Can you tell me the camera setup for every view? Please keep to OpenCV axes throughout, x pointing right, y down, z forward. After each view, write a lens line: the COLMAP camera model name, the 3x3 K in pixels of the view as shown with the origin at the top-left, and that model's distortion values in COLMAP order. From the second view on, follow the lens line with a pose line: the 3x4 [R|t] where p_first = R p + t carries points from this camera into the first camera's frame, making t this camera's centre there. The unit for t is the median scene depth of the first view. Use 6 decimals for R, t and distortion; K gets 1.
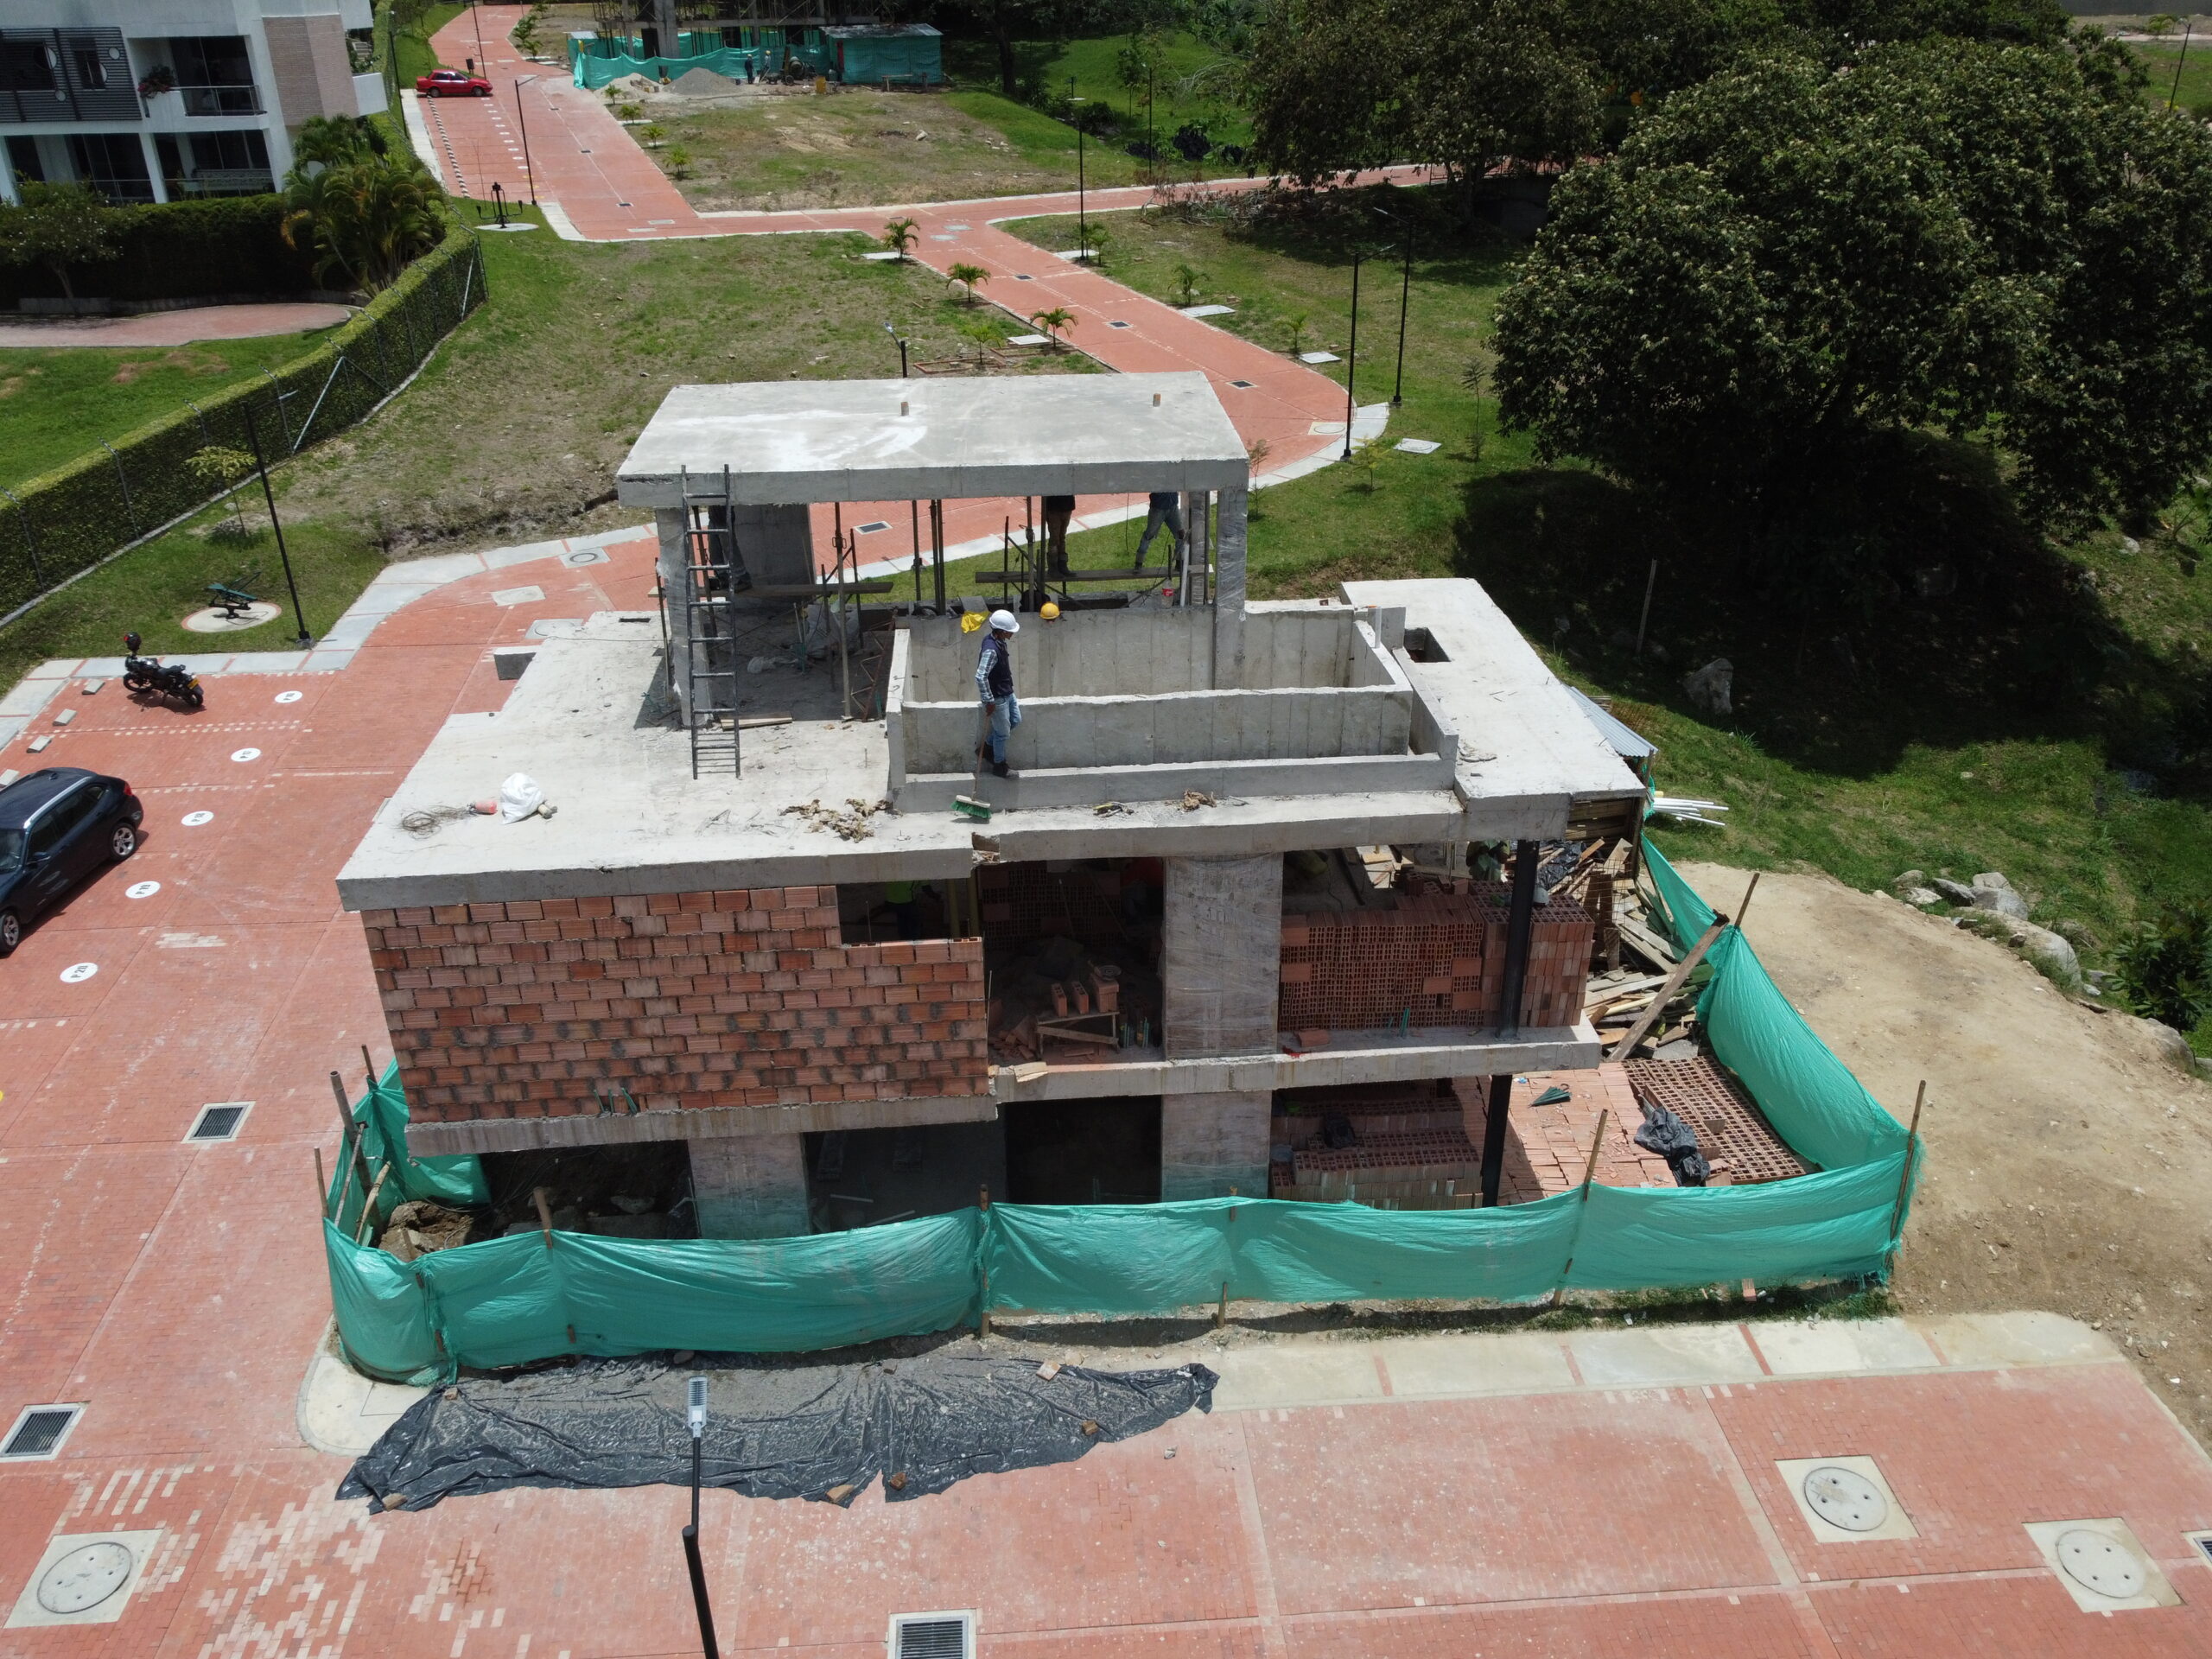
lens RADIAL K [[1664.0, 0, 1106.0], [0, 1664.0, 829.5], [0, 0, 1]] dist [0.000385, 0.001188]
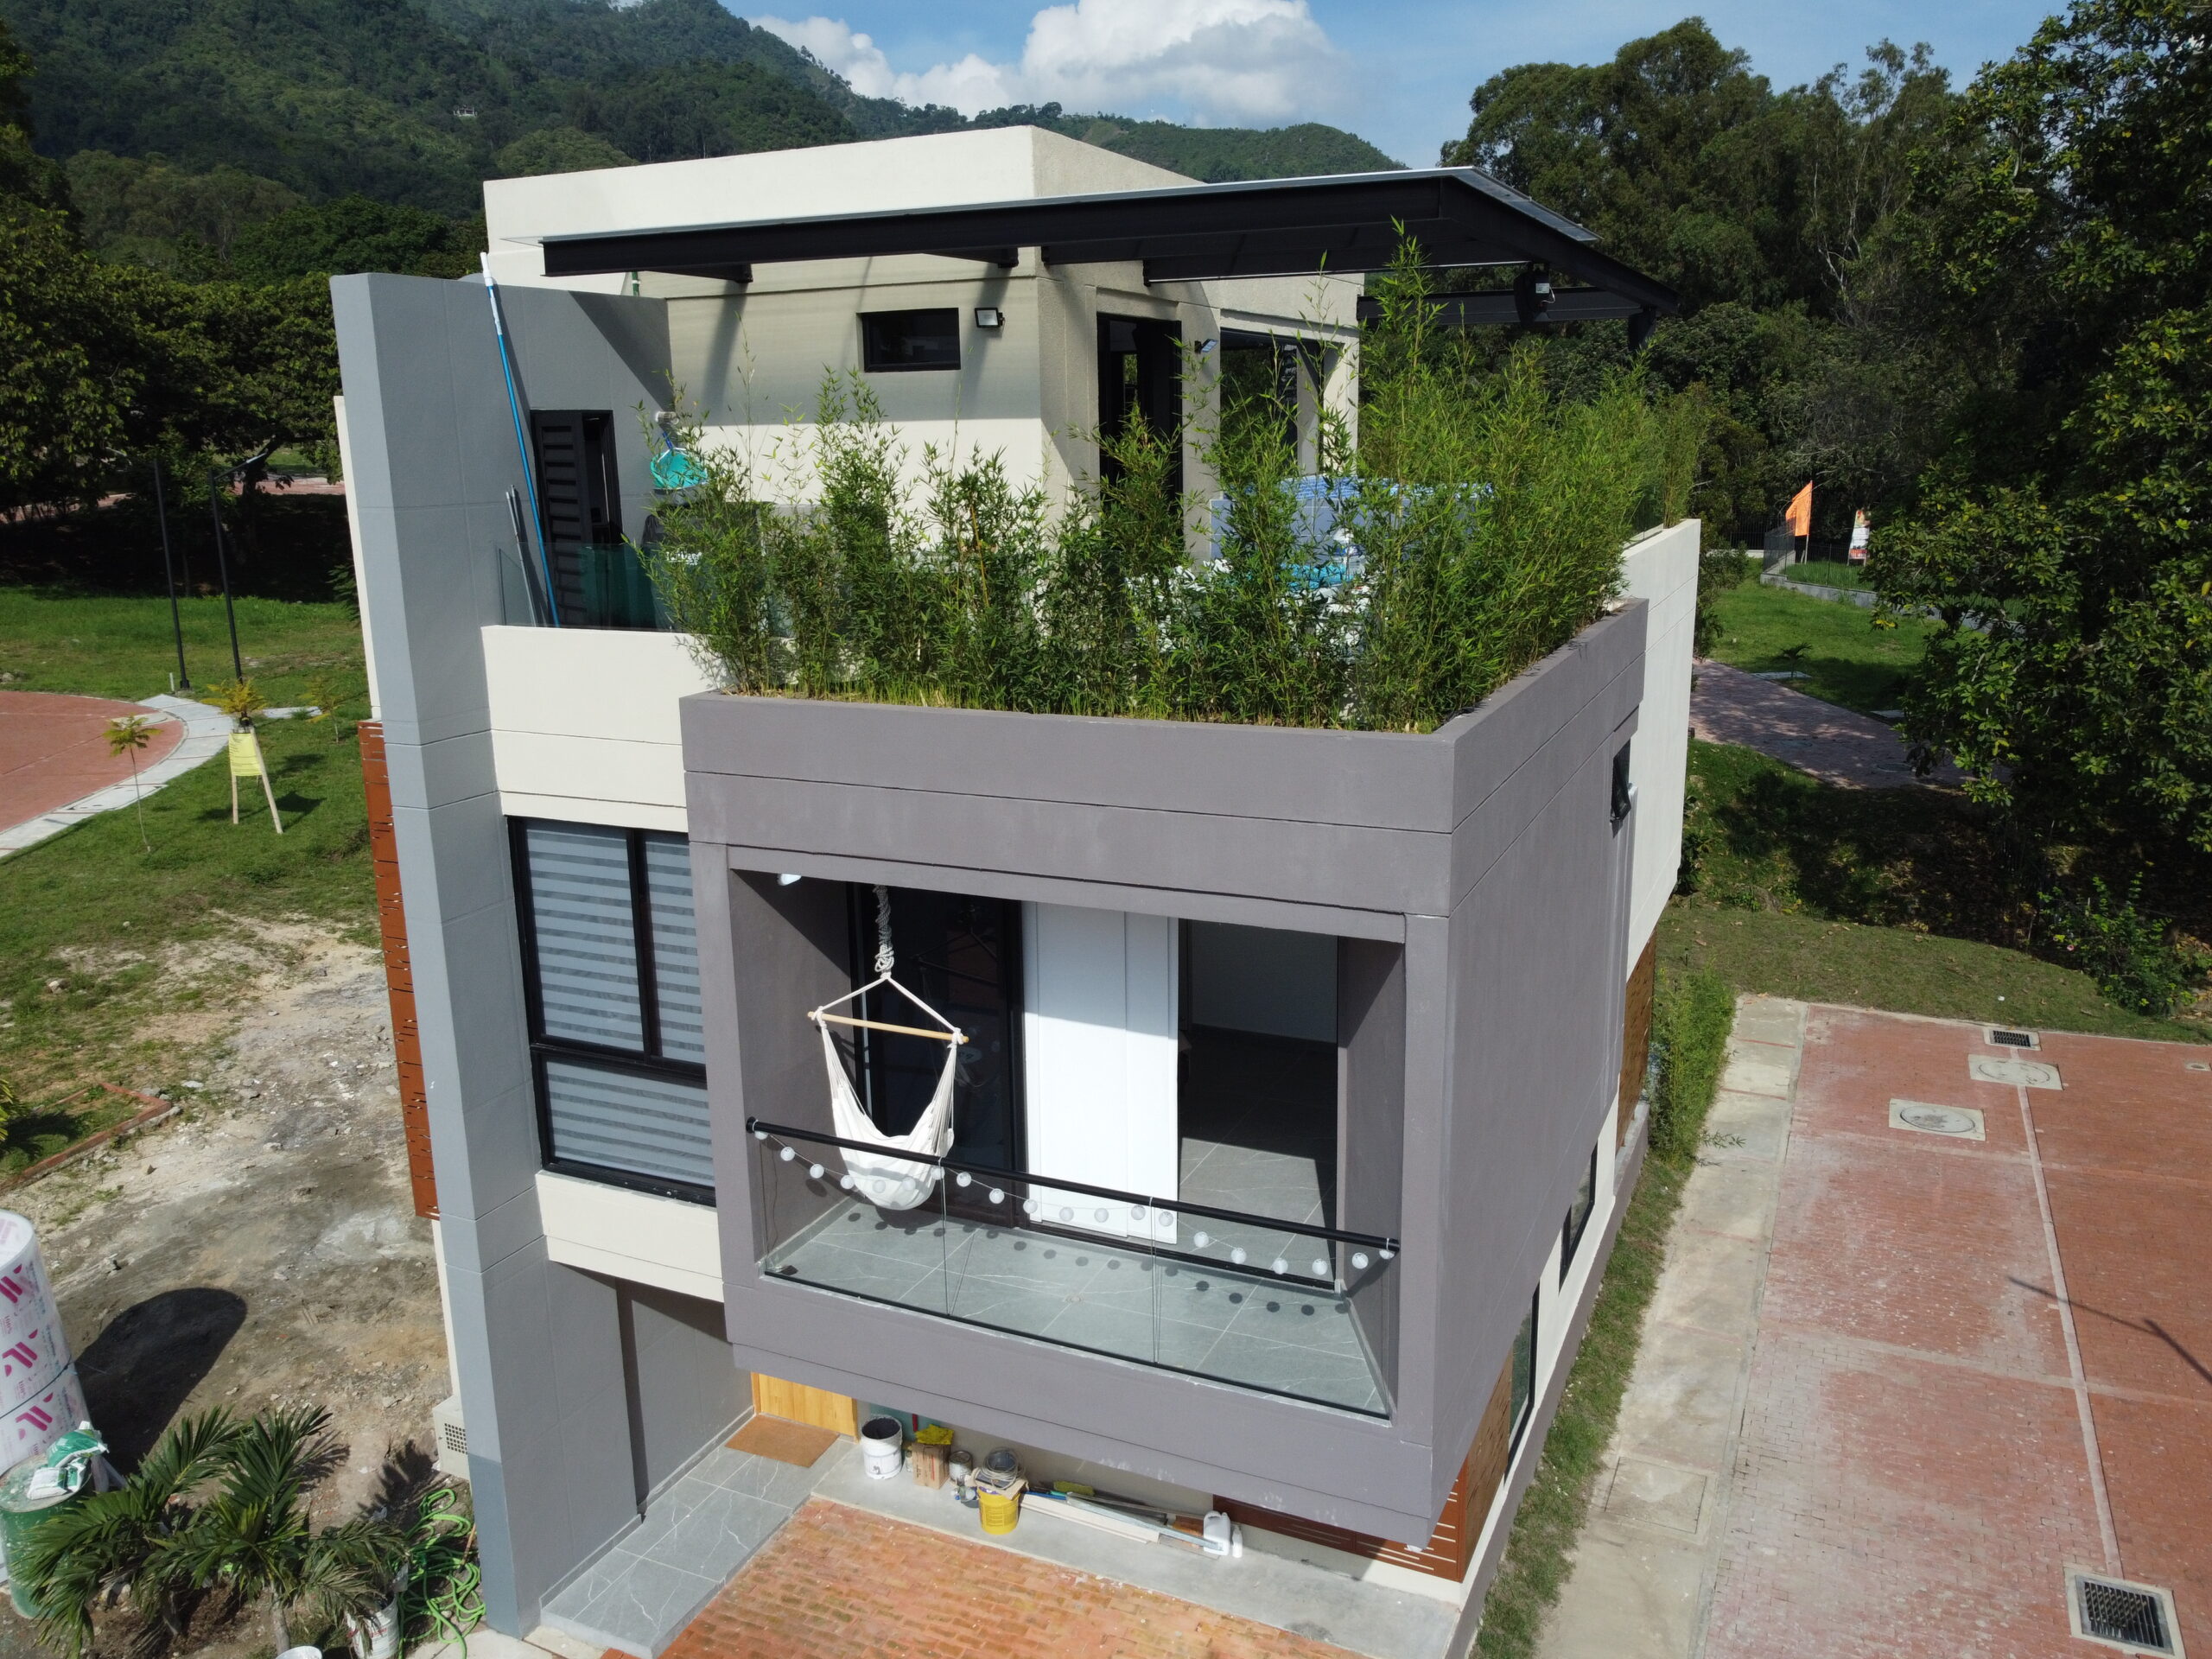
lens RADIAL K [[1677.6, 0, 1106.0], [0, 1677.6, 829.5], [0, 0, 1]] dist [-0.005023, 0.000001]
pose [[0.481705, -0.201613, 0.852826, -0.389067], [0.417446, 0.908459, -0.021023, -0.001022], [-0.770519, 0.366136, 0.521772, 0.366593]]
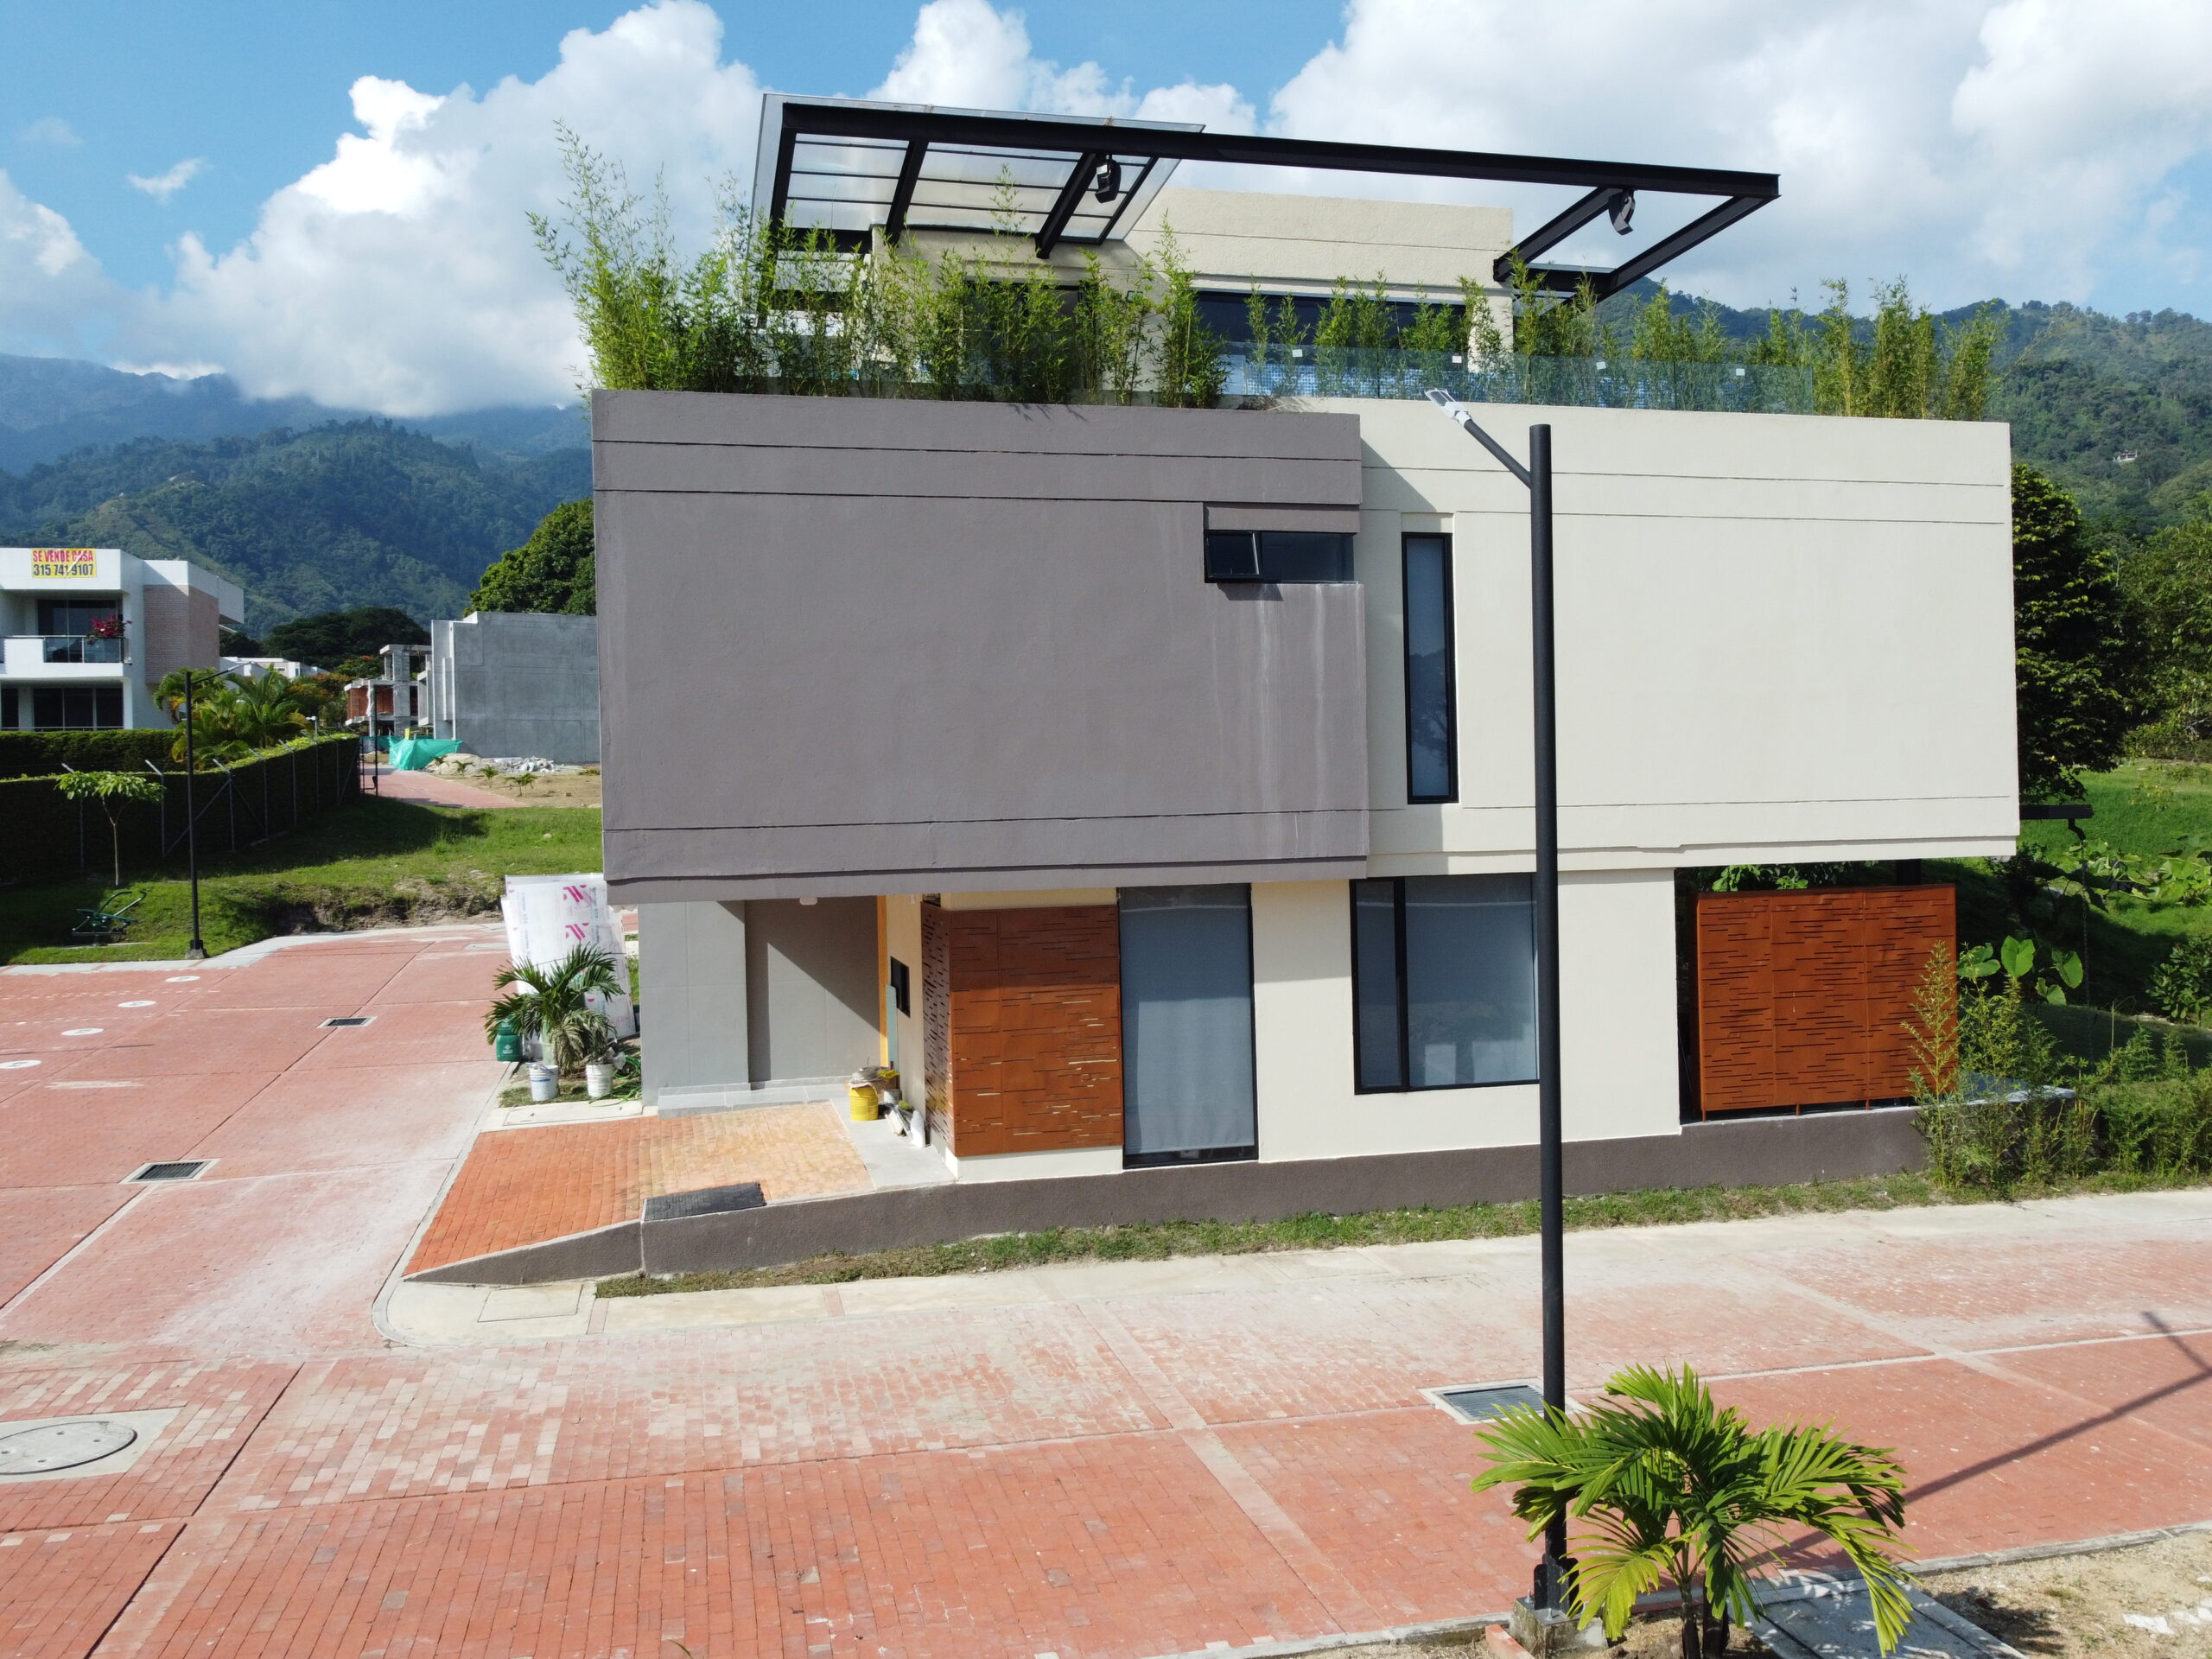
lens RADIAL K [[1691.7, 0, 1106.0], [0, 1691.7, 829.5], [0, 0, 1]] dist [-0.000537, -0.010655]
pose [[0.985550, -0.016862, 0.168545, -0.158003], [0.093075, 0.885263, -0.455683, 0.253433], [-0.141523, 0.464786, 0.874040, 0.153433]]
